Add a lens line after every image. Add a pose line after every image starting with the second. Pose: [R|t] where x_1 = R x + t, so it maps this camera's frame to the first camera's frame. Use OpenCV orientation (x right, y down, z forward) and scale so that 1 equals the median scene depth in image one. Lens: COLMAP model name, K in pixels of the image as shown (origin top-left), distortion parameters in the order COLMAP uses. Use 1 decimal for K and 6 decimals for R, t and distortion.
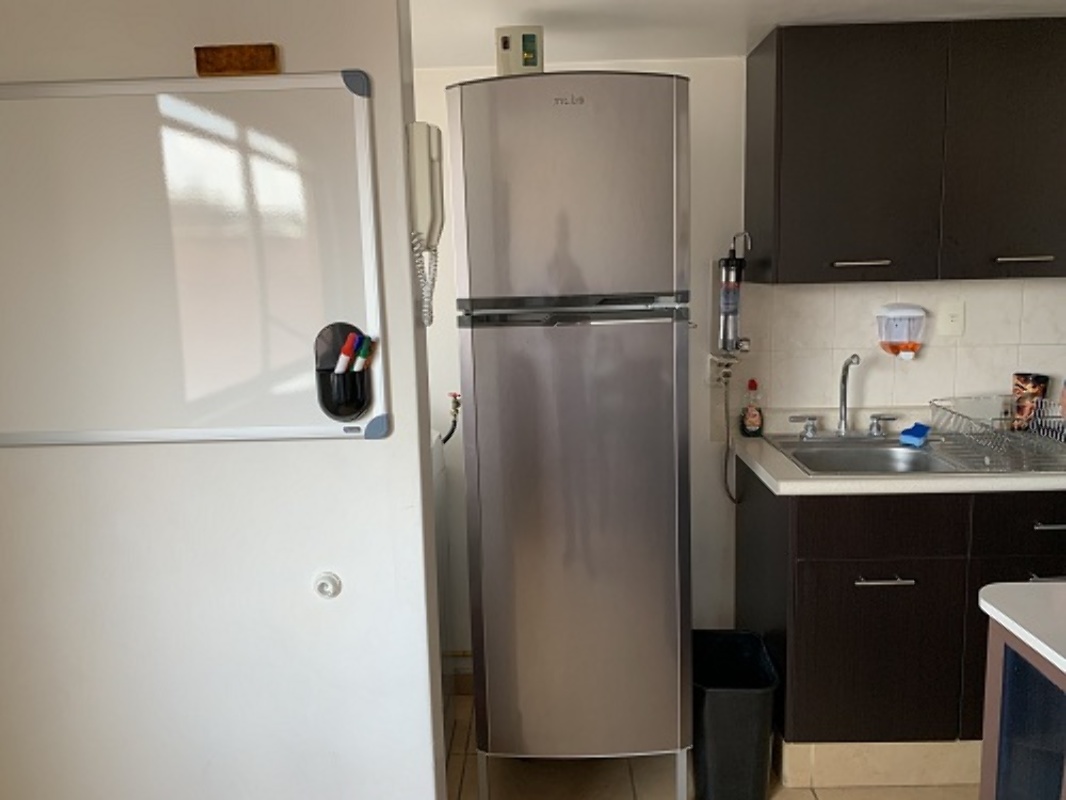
lens RADIAL K [[816.5, 0, 532.1], [0, 816.5, 399.4], [0, 0, 1]] dist [0.000113, -0.001527]
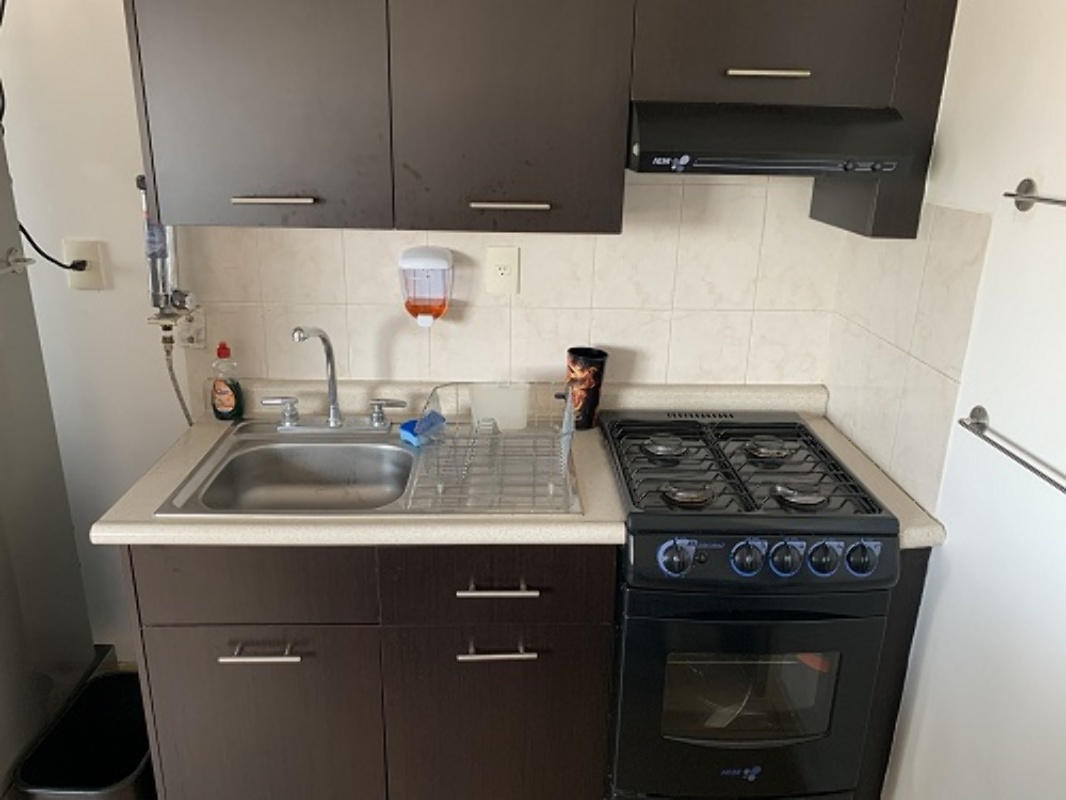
lens RADIAL K [[816.5, 0, 533.4], [0, 816.5, 398.1], [0, 0, 1]] dist [0.000113, -0.001527]
pose [[0.996272, 0.028118, 0.081562, 0.496595], [-0.040740, 0.986680, 0.157488, -0.104813], [-0.076047, -0.160224, 0.984147, 0.247181]]
